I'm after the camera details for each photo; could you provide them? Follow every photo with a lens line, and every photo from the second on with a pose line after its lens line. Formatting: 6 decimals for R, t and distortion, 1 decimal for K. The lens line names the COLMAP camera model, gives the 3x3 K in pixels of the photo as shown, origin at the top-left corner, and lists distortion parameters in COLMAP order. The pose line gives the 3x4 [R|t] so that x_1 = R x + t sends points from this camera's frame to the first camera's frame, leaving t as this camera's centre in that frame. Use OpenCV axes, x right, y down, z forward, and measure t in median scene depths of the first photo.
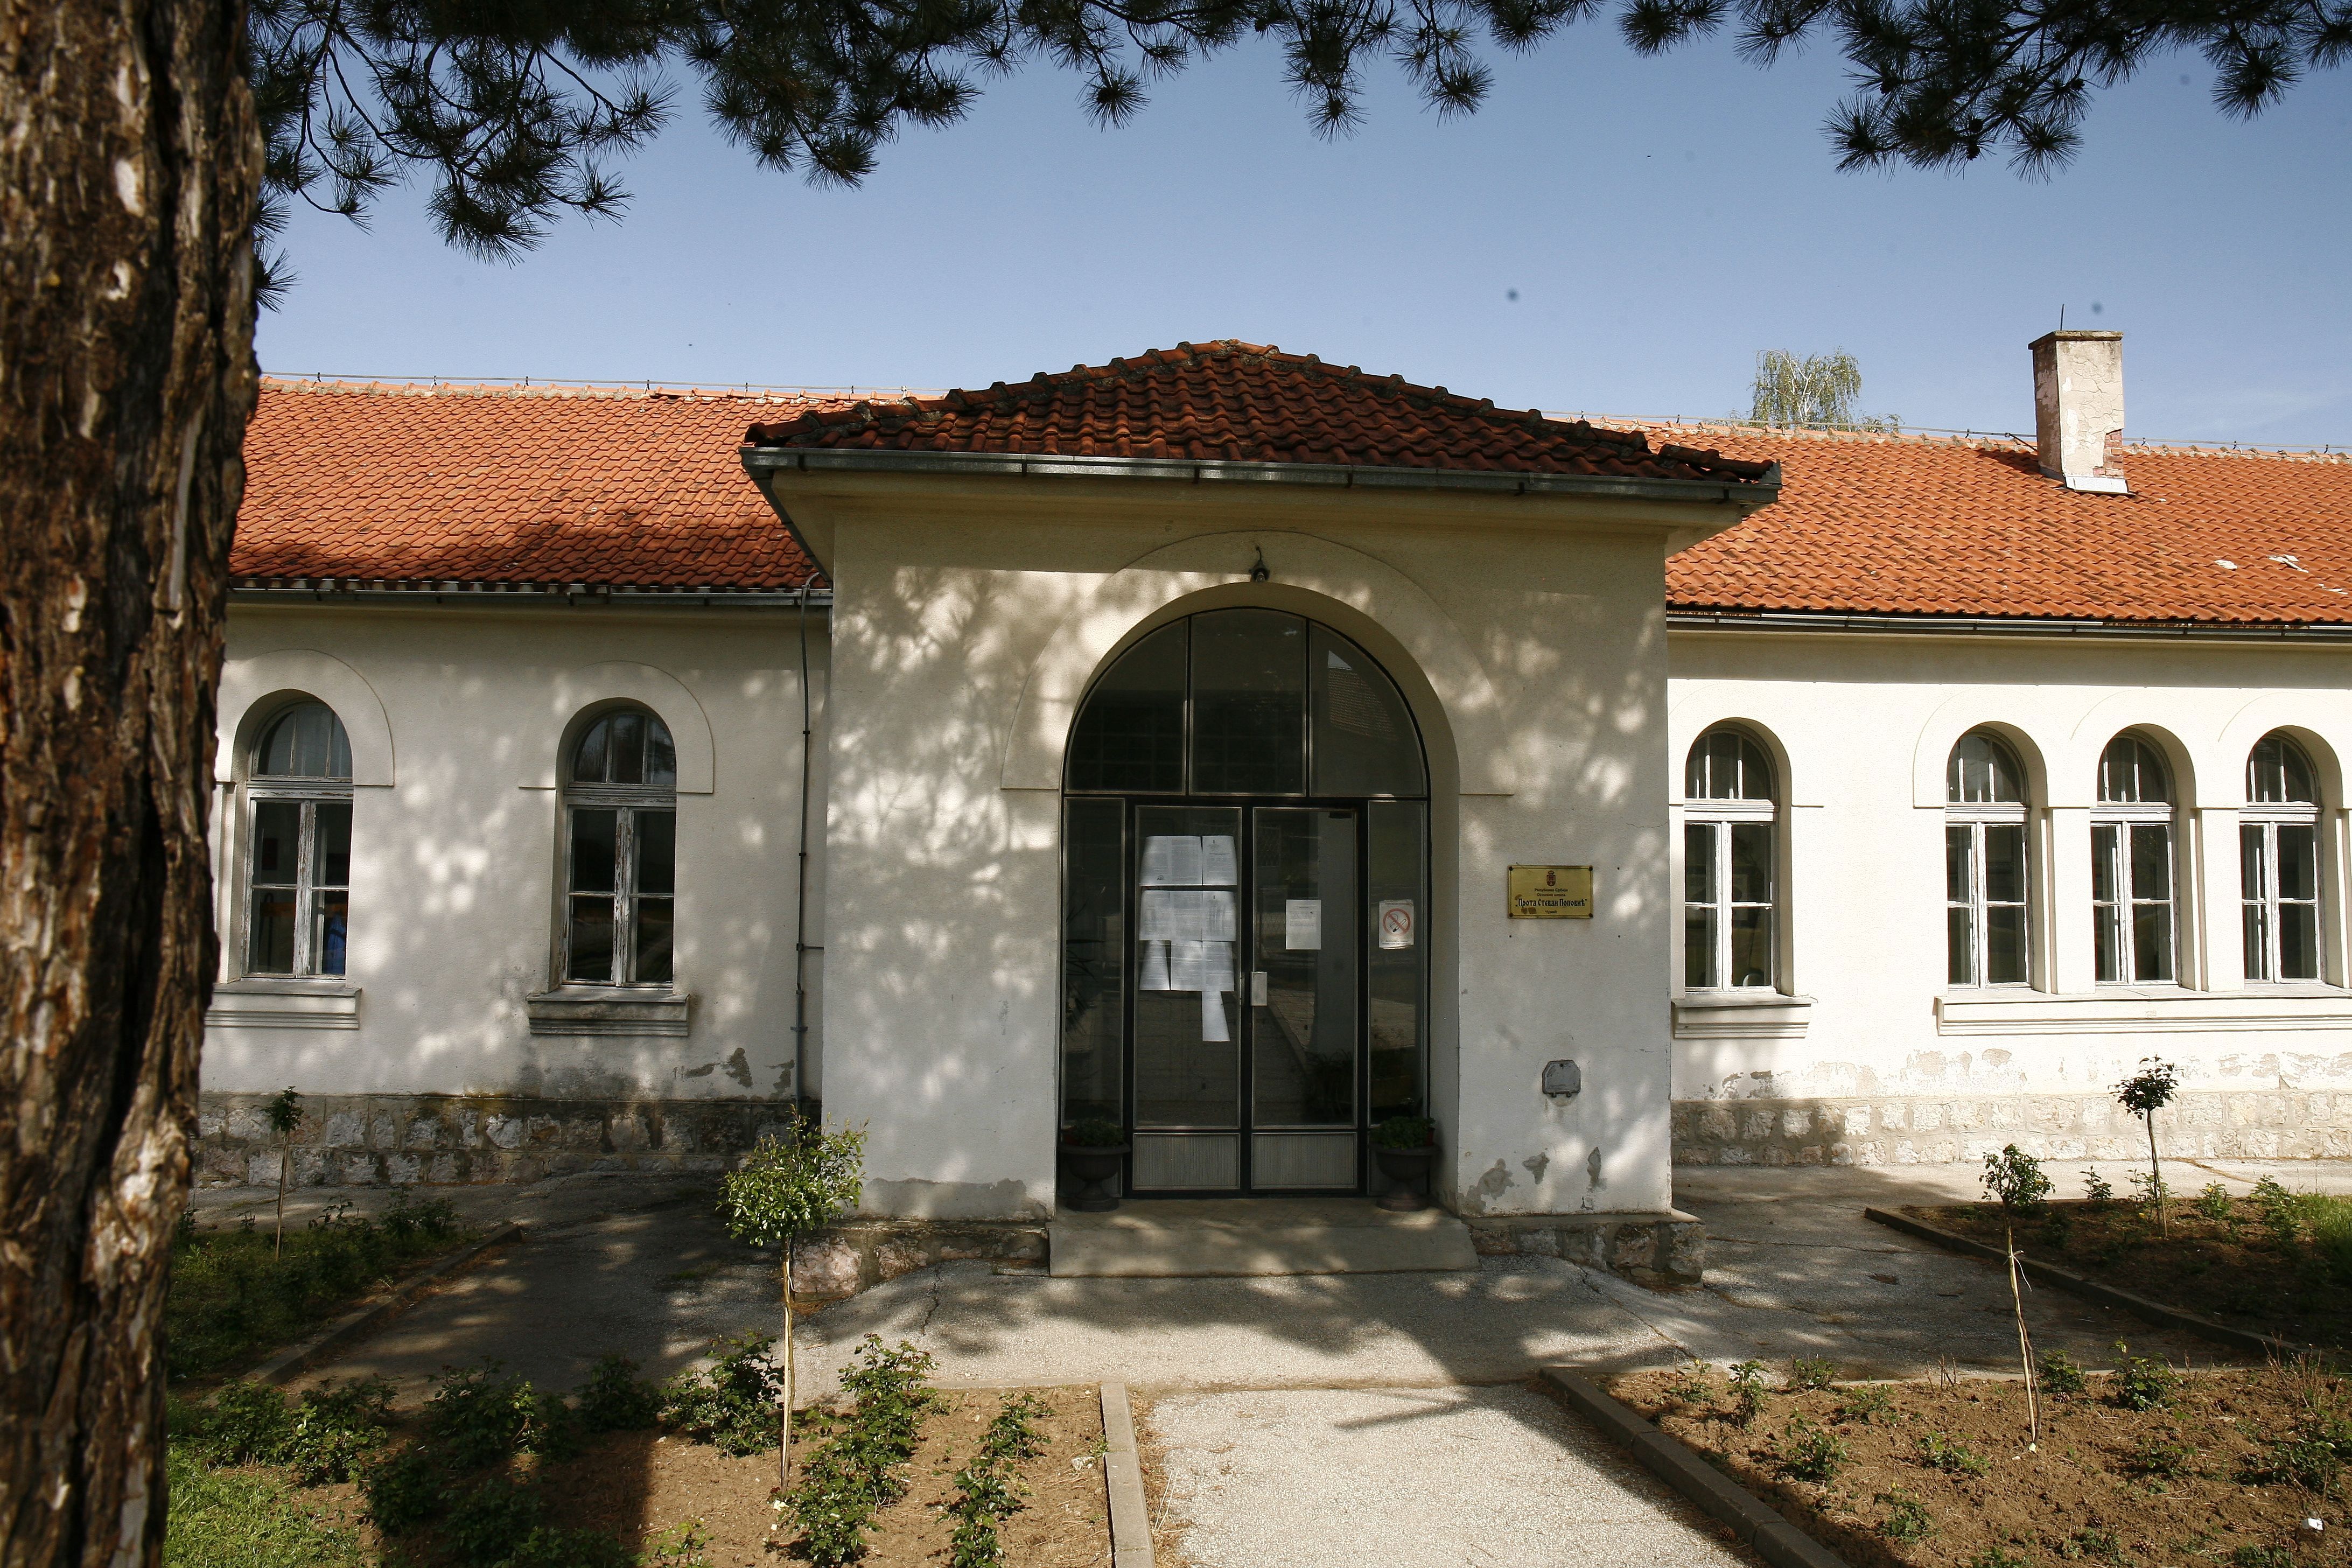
lens RADIAL K [[1567.5, 0, 1173.4], [0, 1567.5, 781.3], [0, 0, 1]] dist [-0.083499, 0.039959]
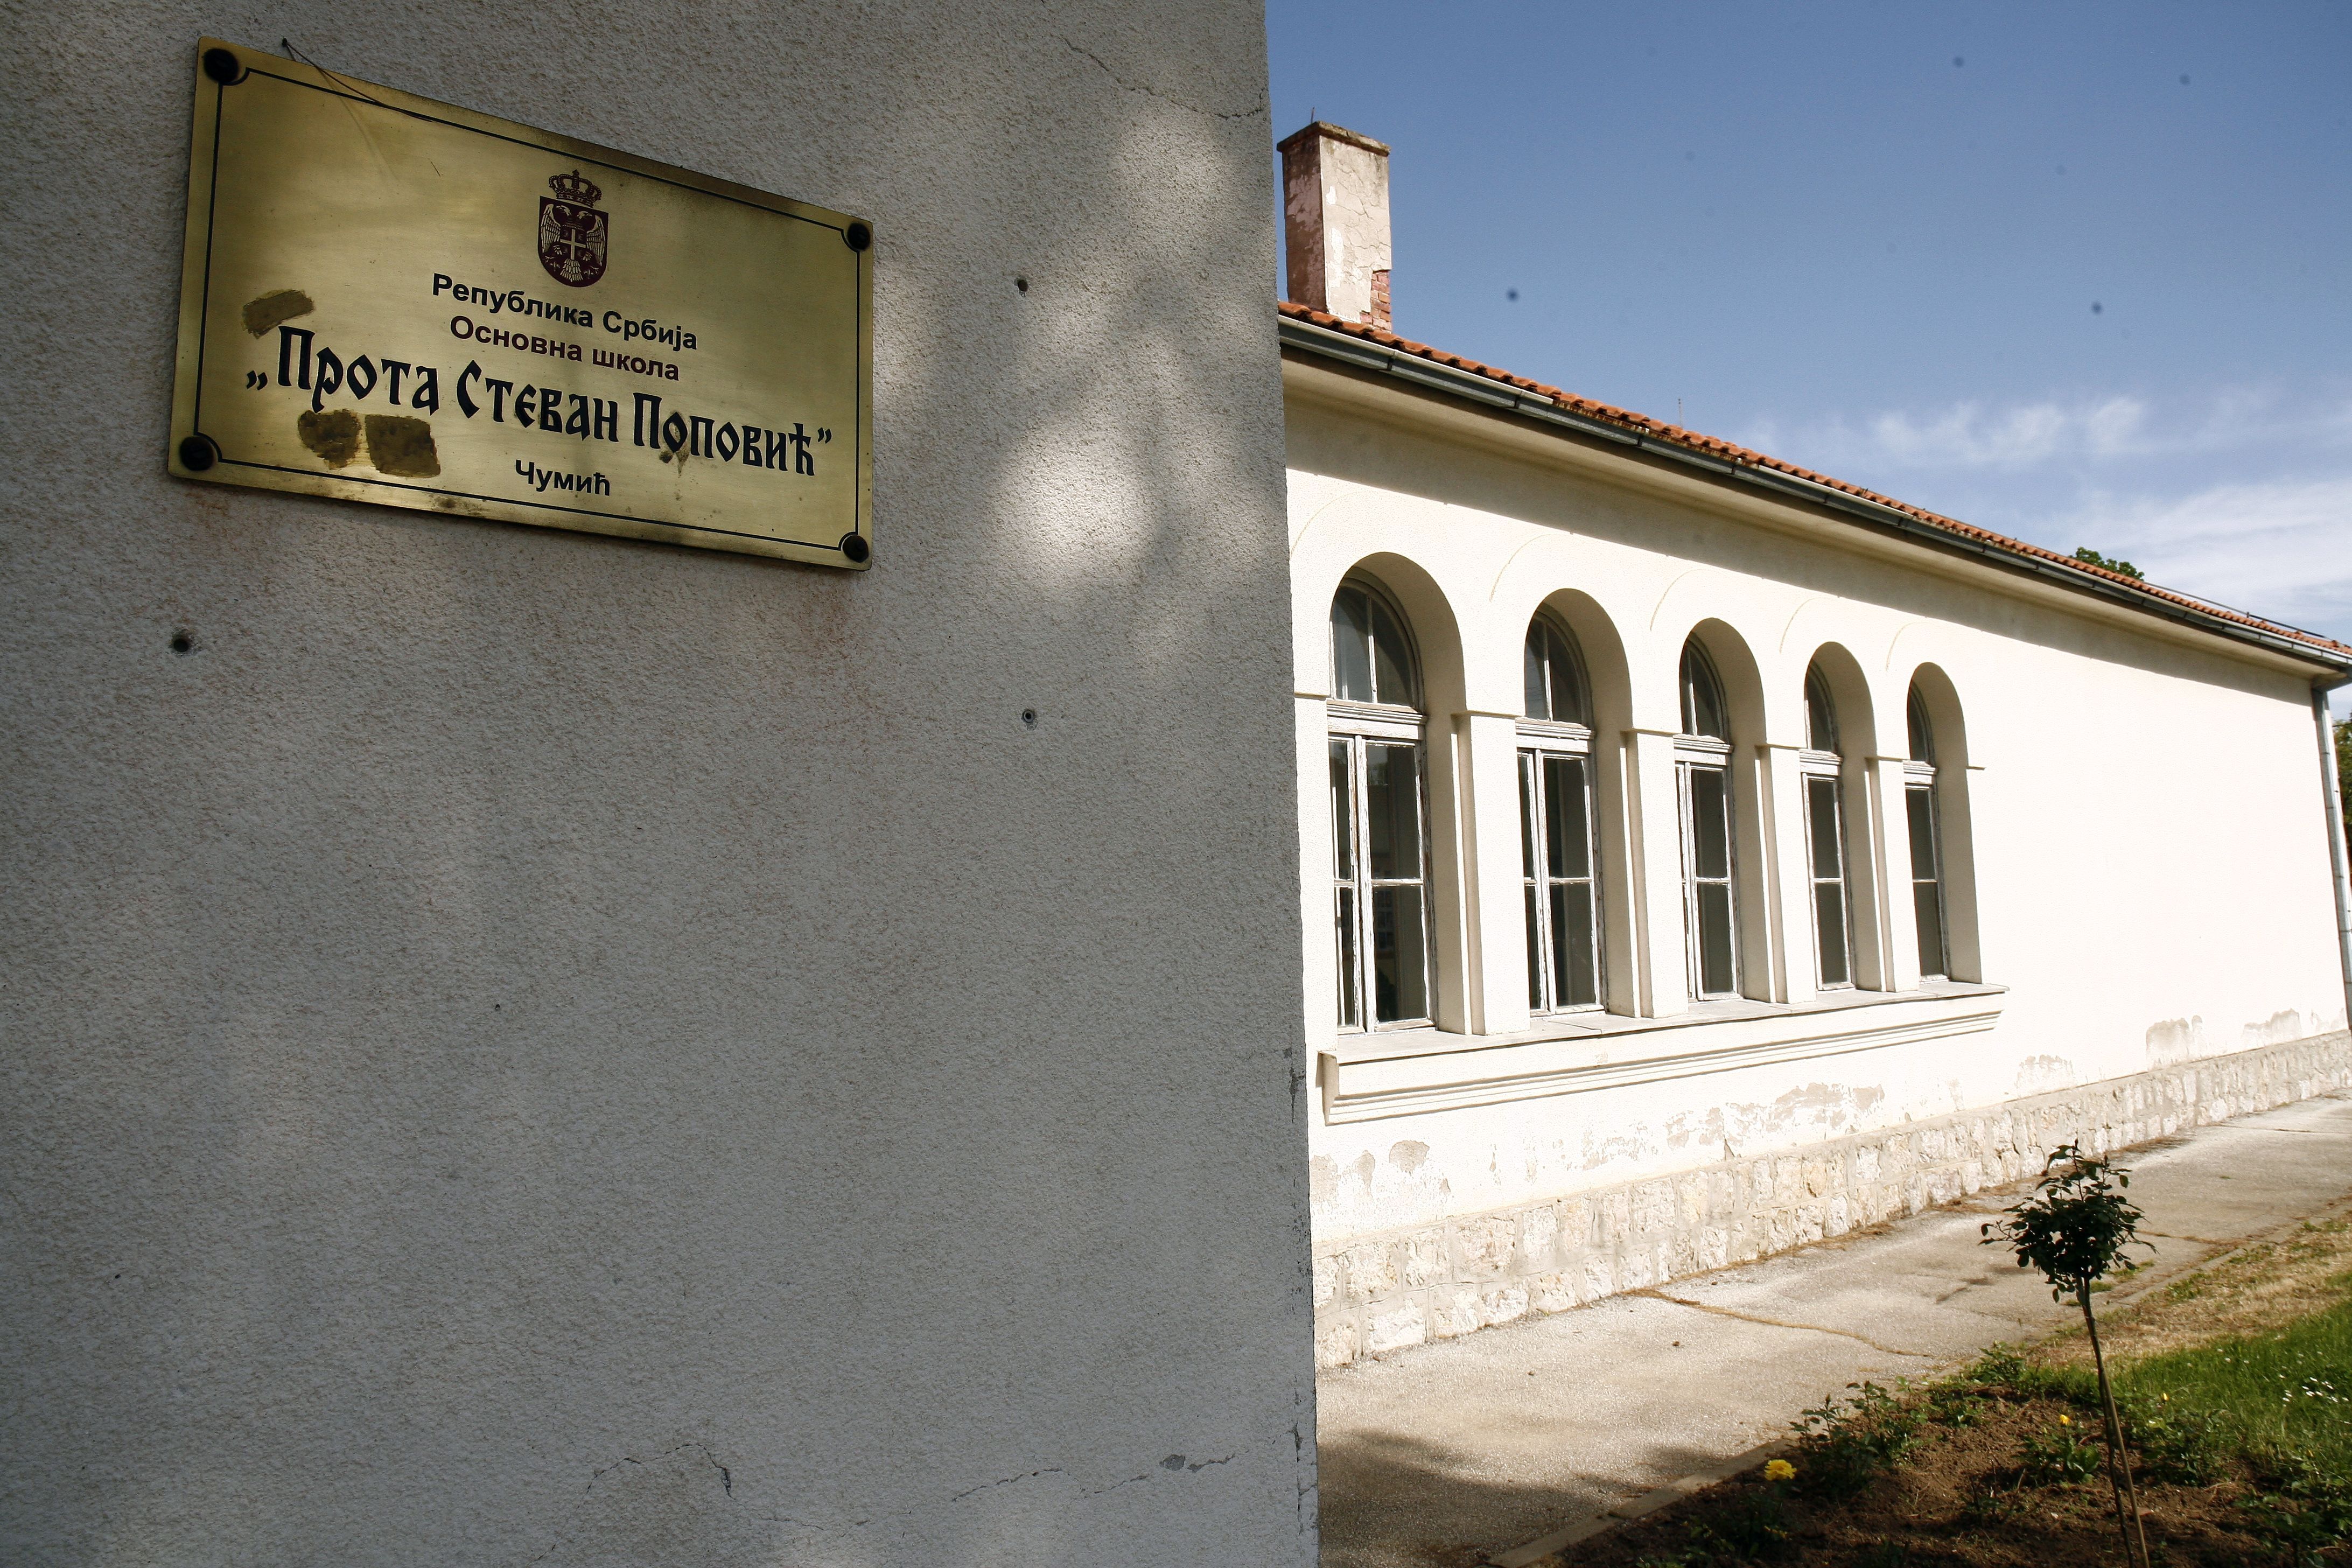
lens RADIAL K [[1567.5, 0, 1178.8], [0, 1567.5, 783.9], [0, 0, 1]] dist [-0.083499, 0.039959]
pose [[0.815315, 0.033818, 0.578030, 0.141289], [-0.002474, 0.998487, -0.054928, 0.077185], [-0.579013, 0.043354, 0.814165, 0.581799]]
